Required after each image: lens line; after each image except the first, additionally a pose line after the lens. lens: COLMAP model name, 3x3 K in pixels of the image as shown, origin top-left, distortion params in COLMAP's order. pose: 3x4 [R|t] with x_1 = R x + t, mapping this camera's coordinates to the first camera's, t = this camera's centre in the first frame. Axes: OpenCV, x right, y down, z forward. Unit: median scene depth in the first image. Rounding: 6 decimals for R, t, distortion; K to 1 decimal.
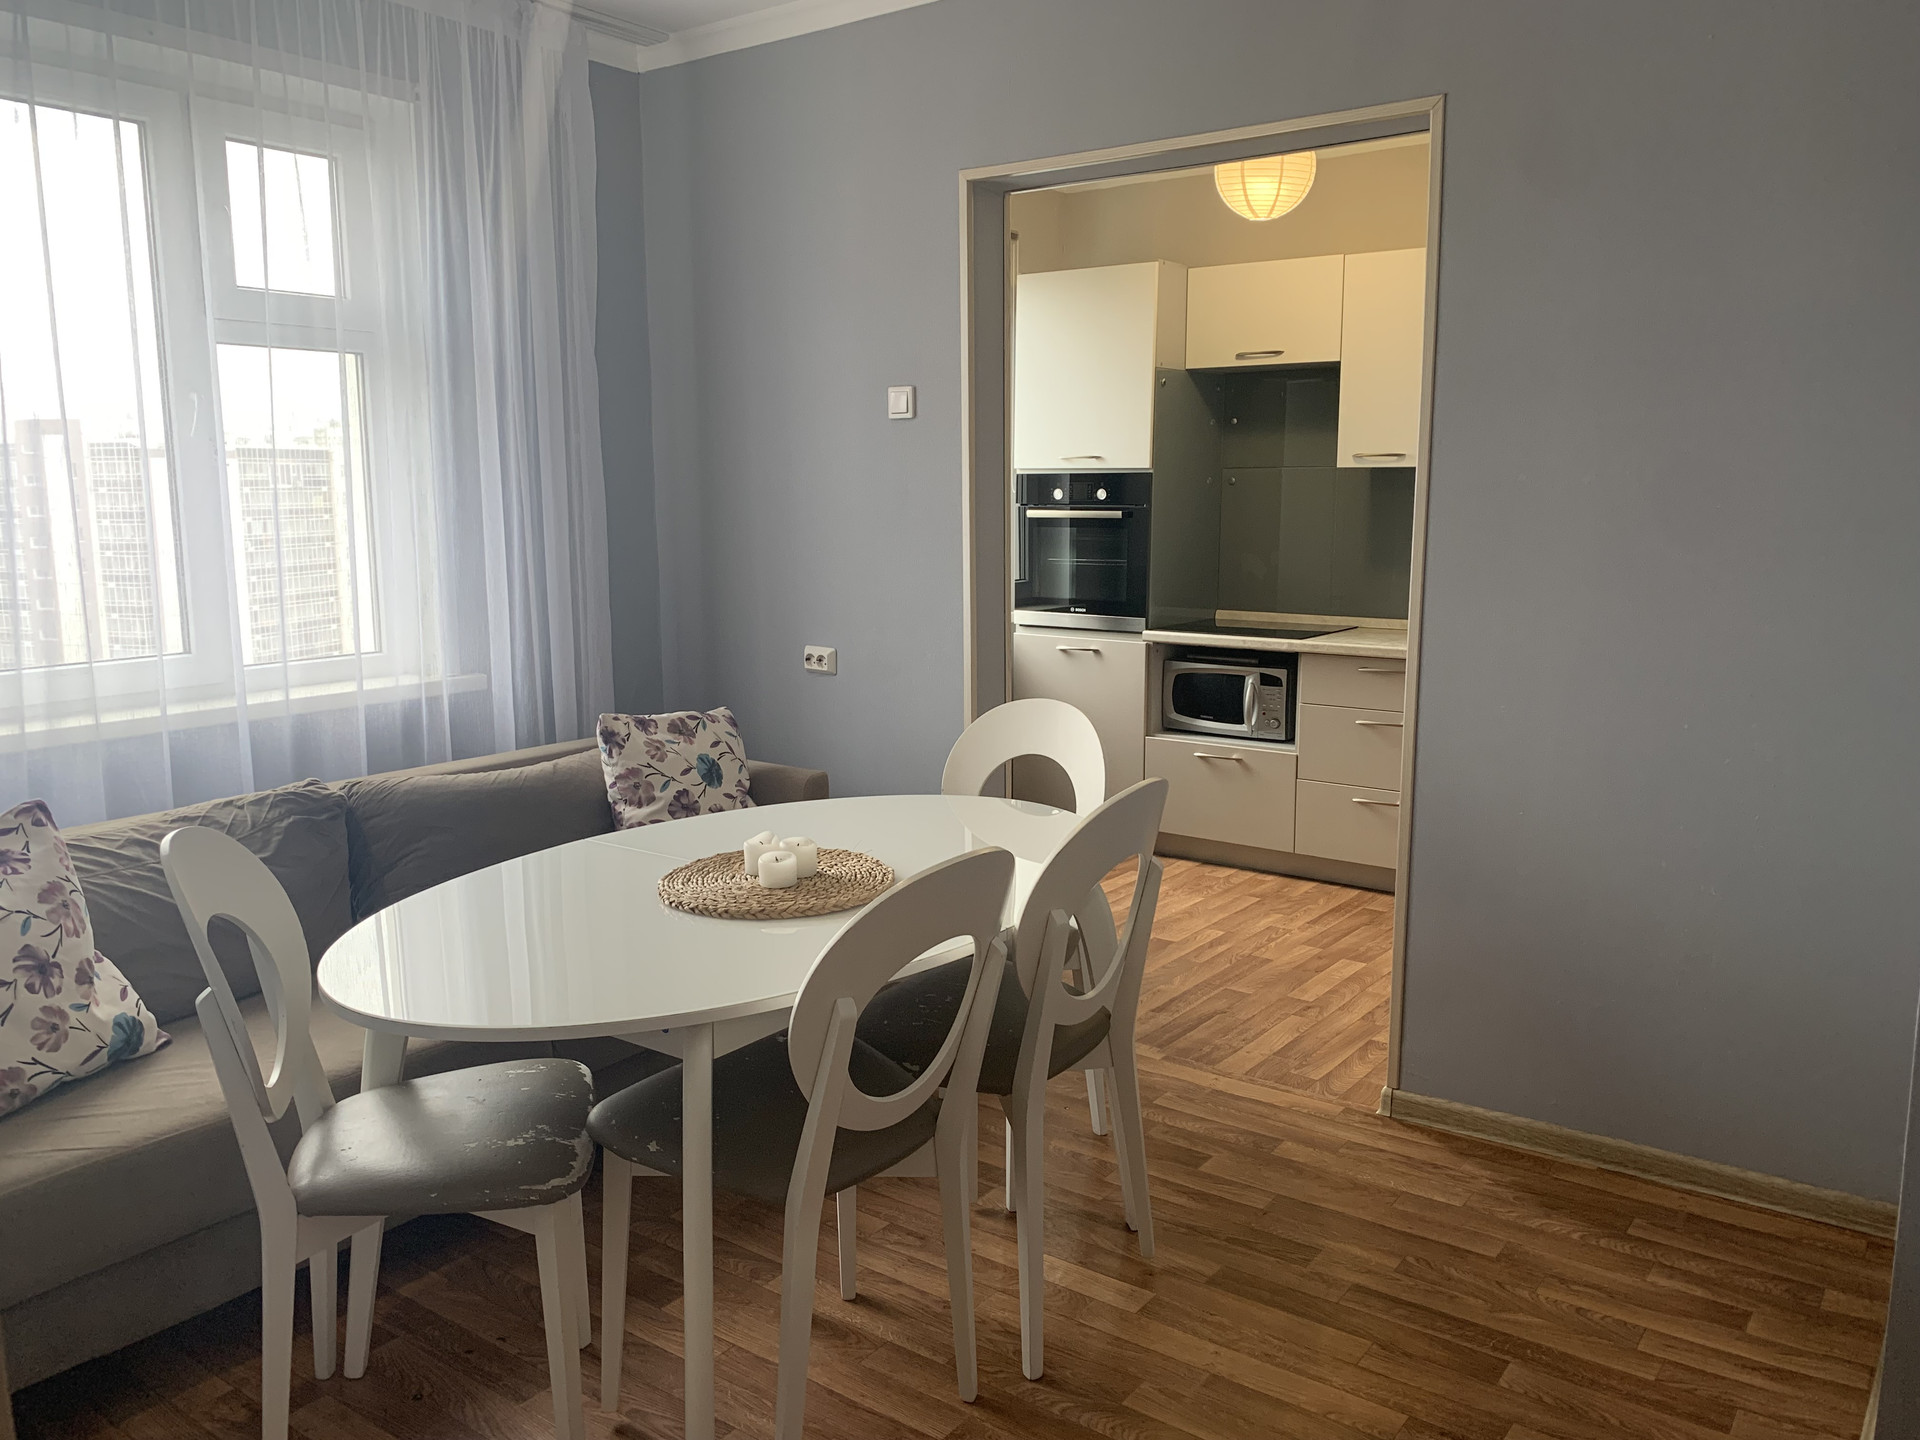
lens RADIAL K [[1479.1, 0, 960.0], [0, 1479.1, 720.0], [0, 0, 1]] dist [0.118373, -0.000310]
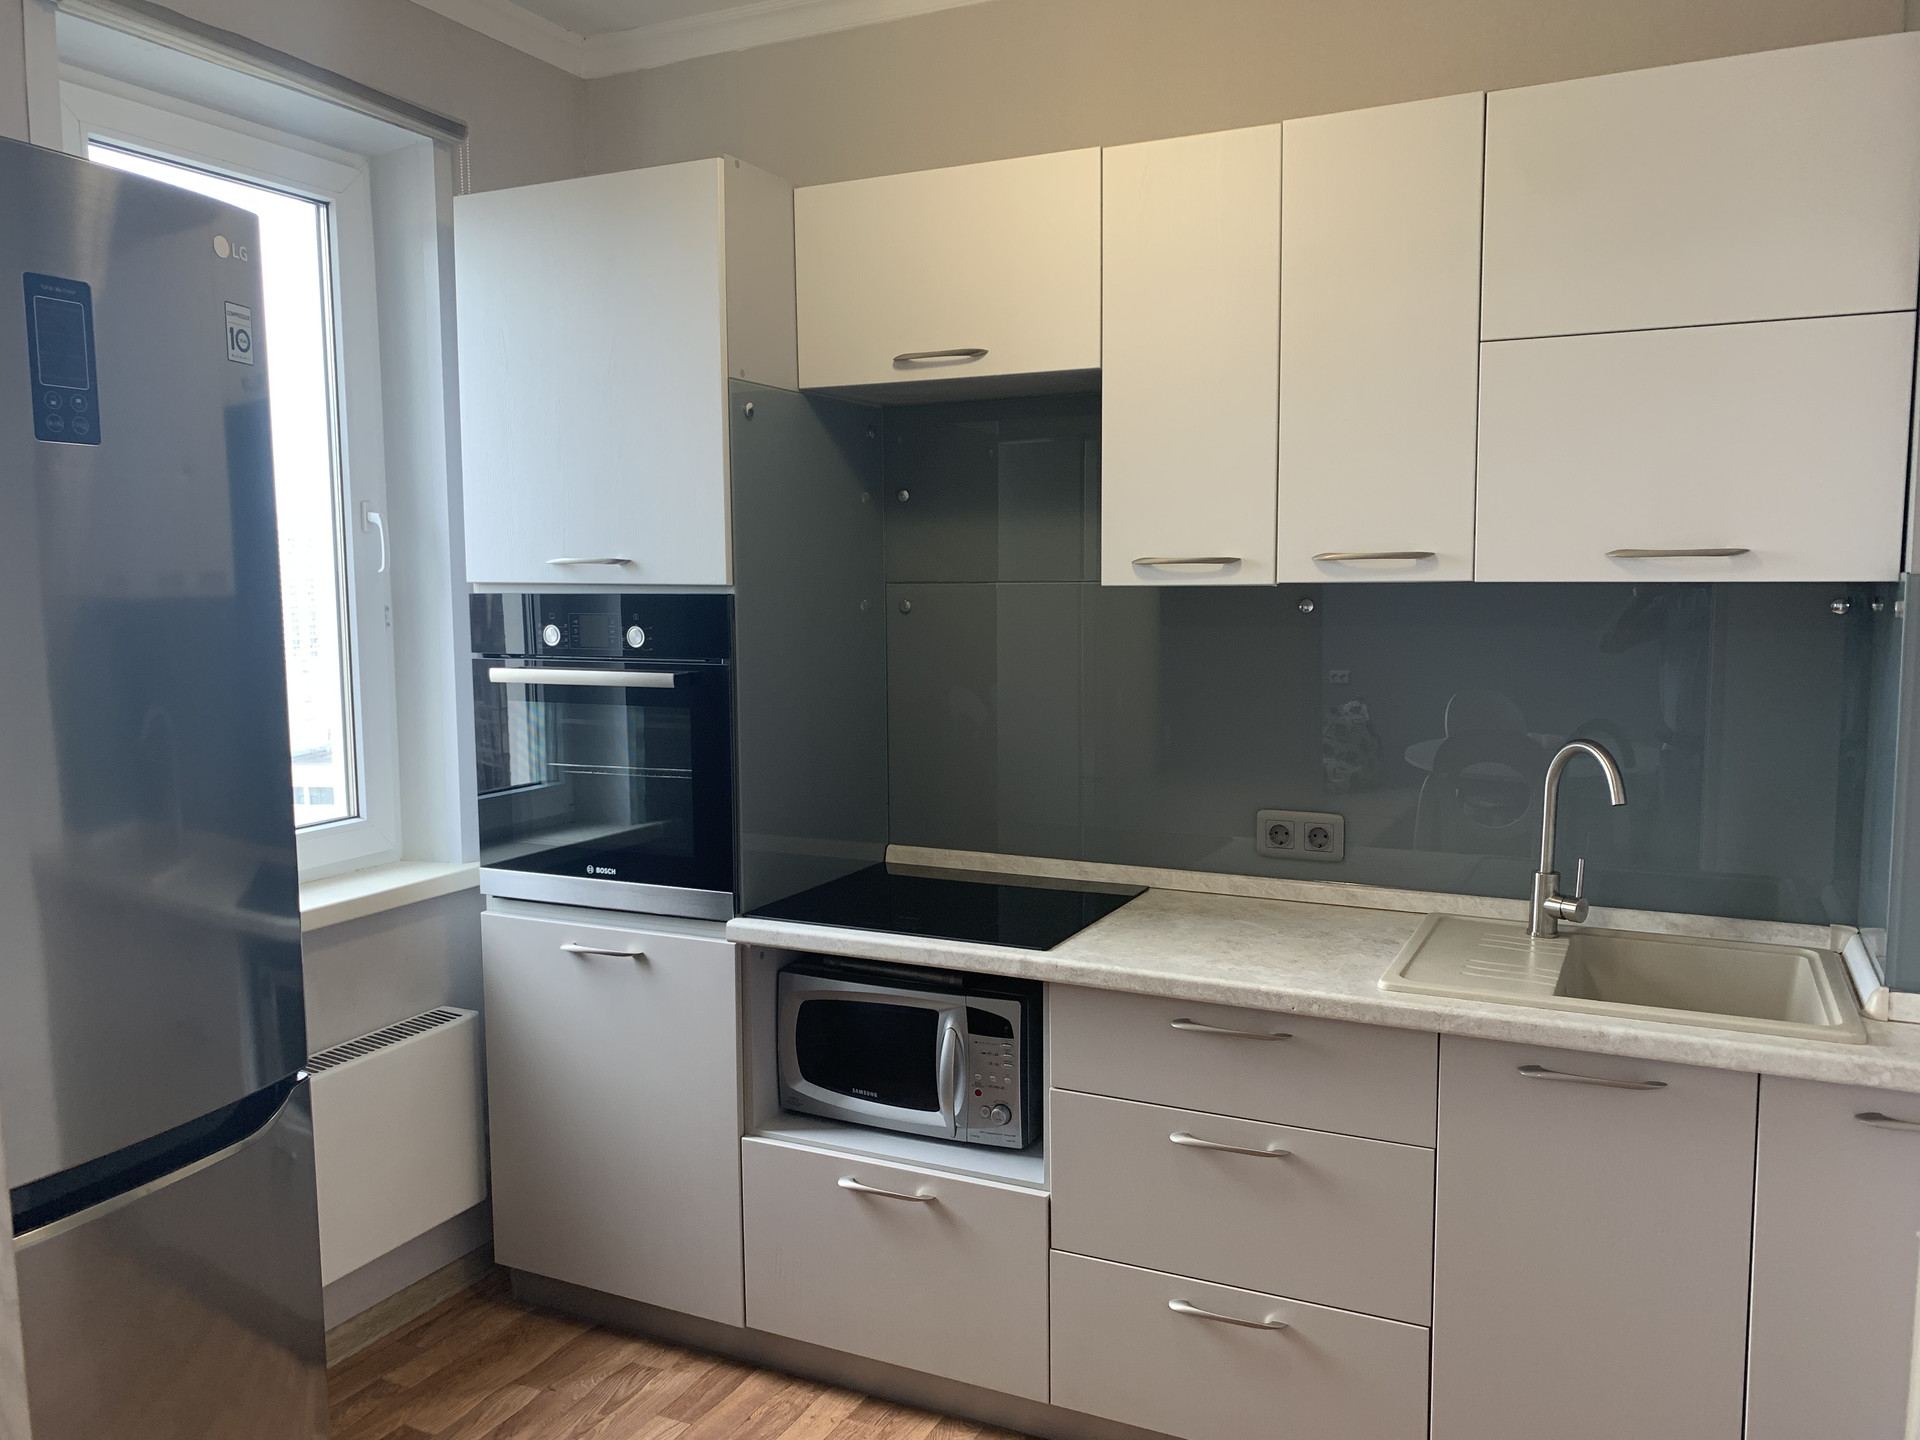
lens RADIAL K [[1448.5, 0, 960.0], [0, 1448.5, 720.0], [0, 0, 1]] dist [0.007488, 0.001061]
pose [[0.985660, -0.020083, 0.167544, 0.123002], [0.031489, 0.997343, -0.065697, -0.093389], [-0.165780, 0.070031, 0.983673, 0.533702]]
